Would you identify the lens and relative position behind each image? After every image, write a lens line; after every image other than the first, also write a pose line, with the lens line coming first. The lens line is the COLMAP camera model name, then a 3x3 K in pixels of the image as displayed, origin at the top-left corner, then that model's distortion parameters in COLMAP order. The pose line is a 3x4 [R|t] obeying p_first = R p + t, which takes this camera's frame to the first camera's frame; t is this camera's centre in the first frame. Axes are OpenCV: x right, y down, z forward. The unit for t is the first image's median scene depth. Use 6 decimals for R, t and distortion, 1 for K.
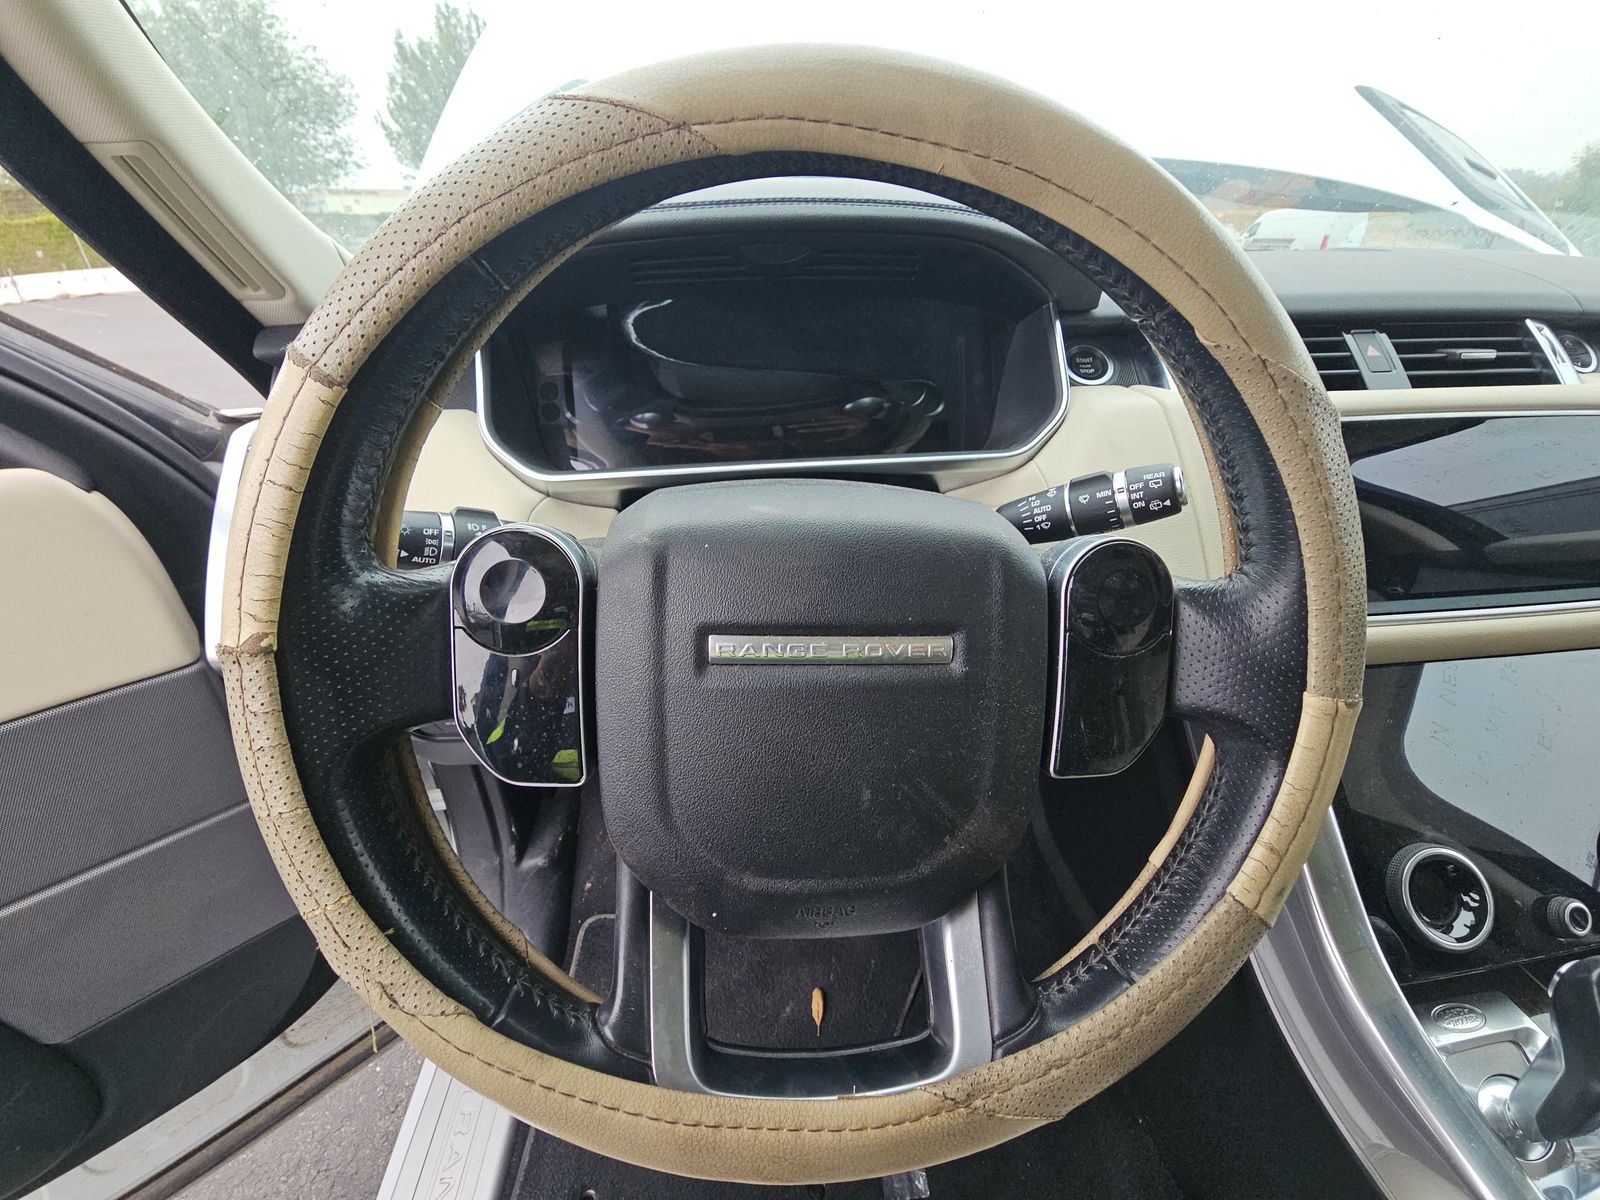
lens RADIAL K [[666.5, 0, 720.4], [0, 666.5, 596.1], [0, 0, 1]] dist [0.051649, -0.021544]
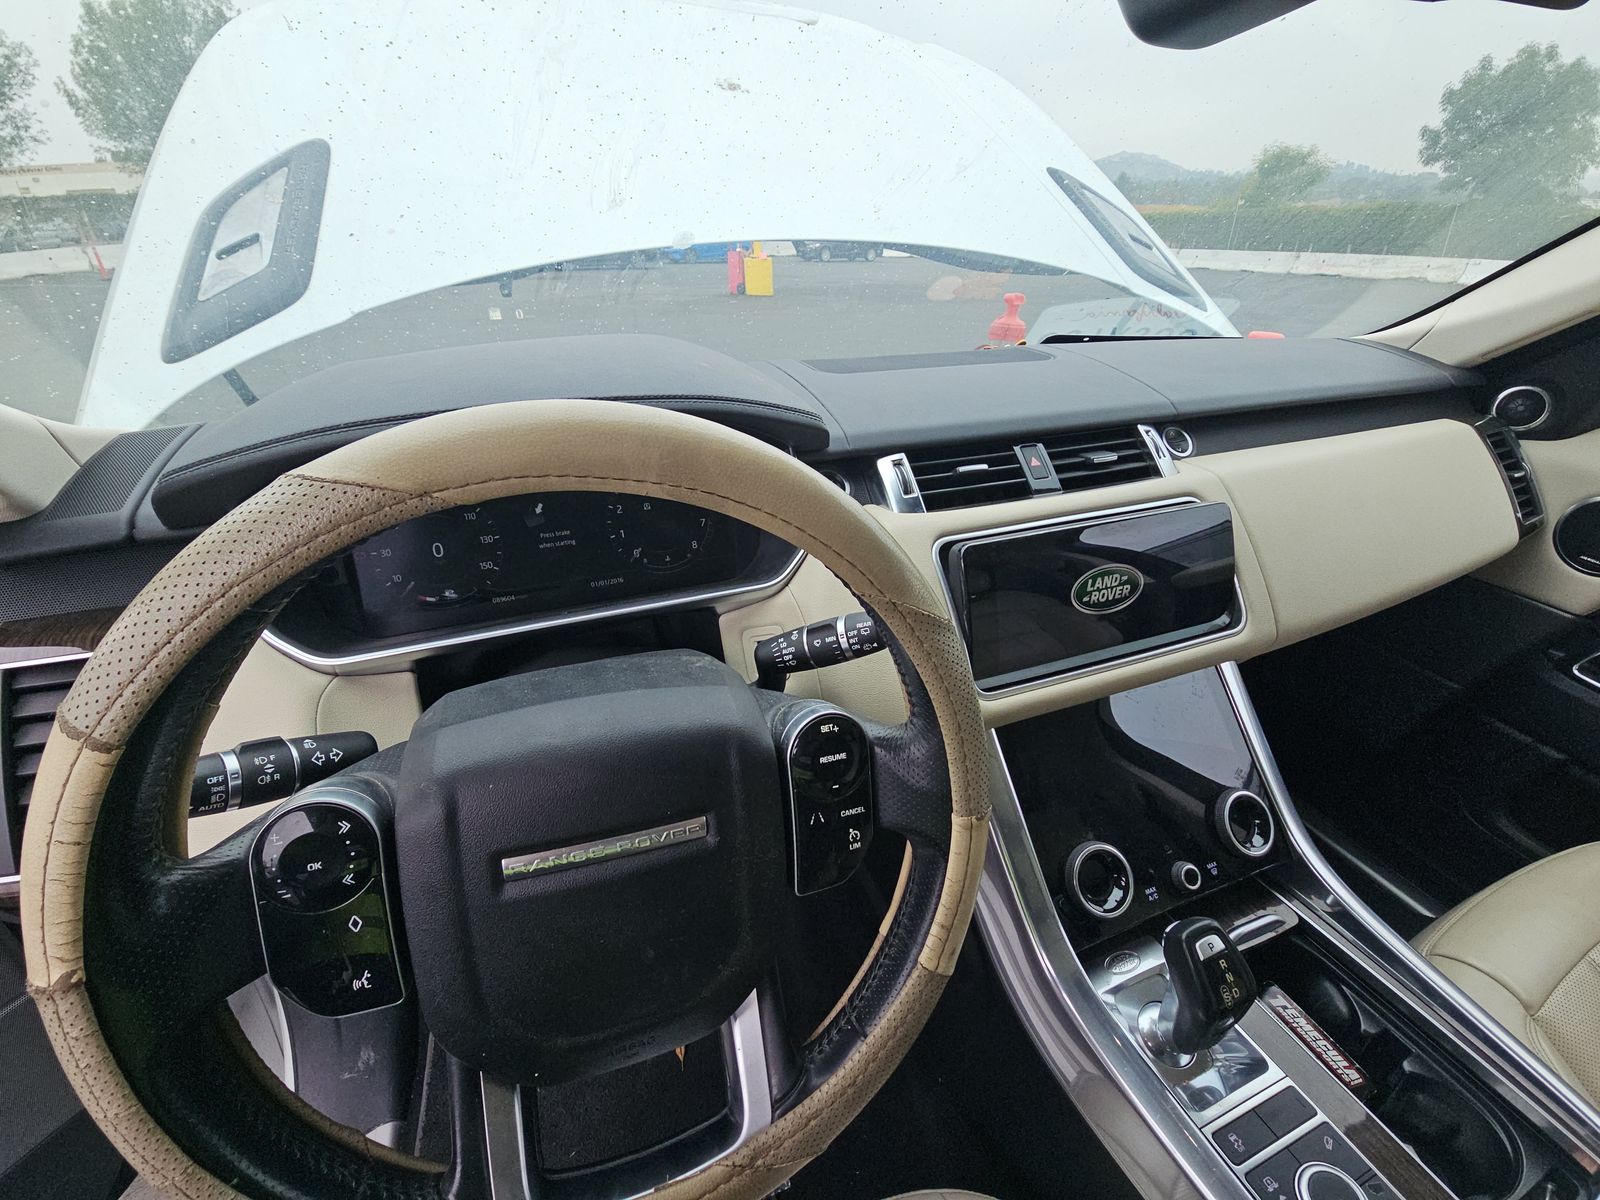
lens RADIAL K [[706.0, 0, 727.1], [0, 706.0, 602.6], [0, 0, 1]] dist [0.033335, -0.016852]
pose [[0.967218, -0.105402, 0.231042, 0.102104], [0.095943, 0.994036, 0.051830, -0.341350], [-0.235127, -0.027964, 0.971562, -0.239873]]
